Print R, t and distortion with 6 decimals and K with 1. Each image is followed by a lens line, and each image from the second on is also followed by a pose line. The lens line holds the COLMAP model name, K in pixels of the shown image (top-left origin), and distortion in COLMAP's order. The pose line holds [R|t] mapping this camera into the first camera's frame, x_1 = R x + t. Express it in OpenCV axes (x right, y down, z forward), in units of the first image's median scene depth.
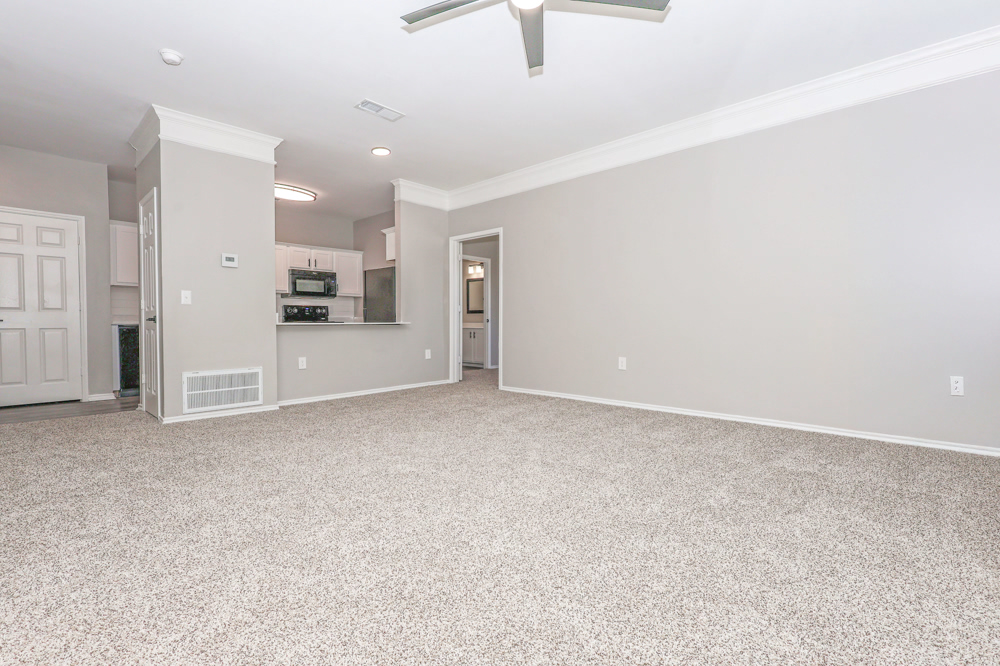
lens RADIAL K [[461.3, 0, 494.5], [0, 461.3, 333.3], [0, 0, 1]] dist [0.002172, 0.000180]
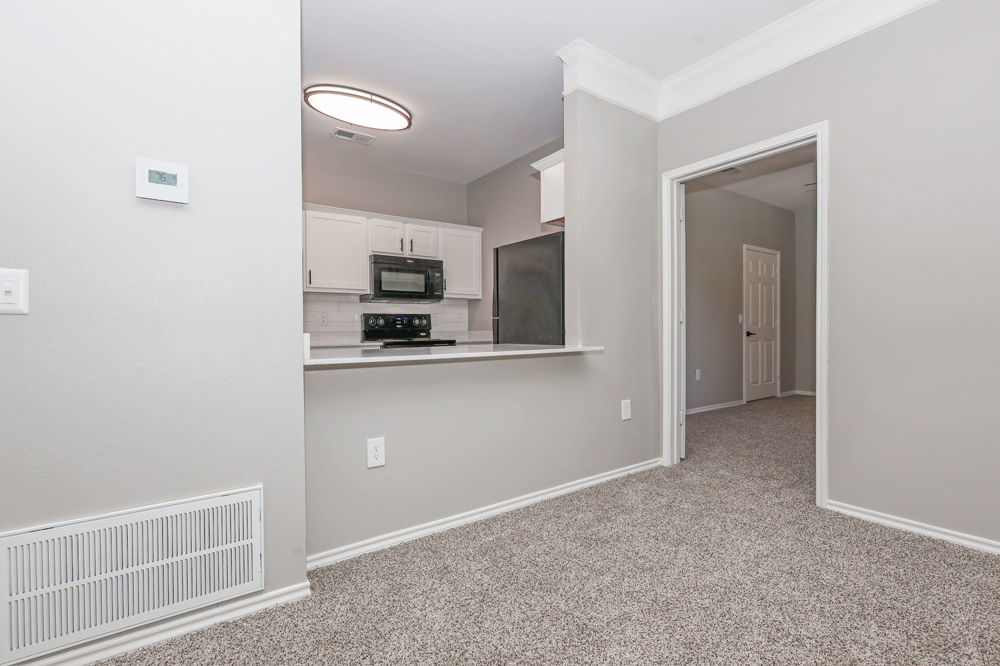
lens RADIAL K [[461.3, 0, 494.5], [0, 461.3, 333.3], [0, 0, 1]] dist [0.002172, 0.000180]
pose [[0.979921, -0.005236, -0.199320, -0.168110], [0.002014, 0.999864, -0.016361, -0.025527], [0.199378, 0.015631, 0.979798, 0.450515]]
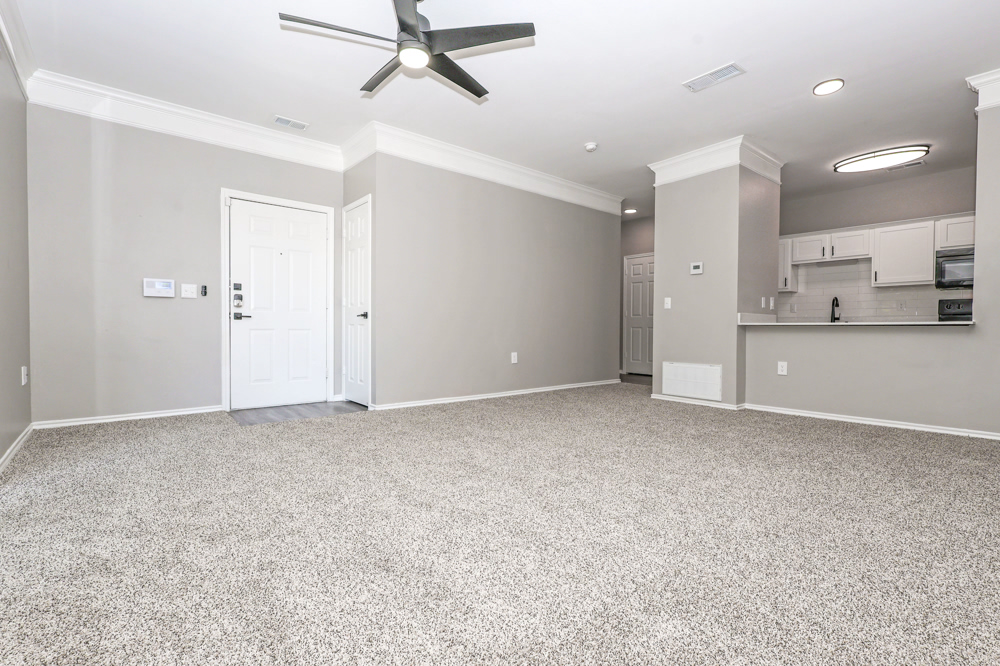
lens RADIAL K [[458.3, 0, 522.2], [0, 458.3, 334.3], [0, 0, 1]] dist [0.000482, -0.000028]
pose [[-0.091992, 0.017077, -0.995613, 0.372107], [-0.025878, 0.999474, 0.019535, -0.003933], [0.995423, 0.027562, -0.091502, 0.426111]]
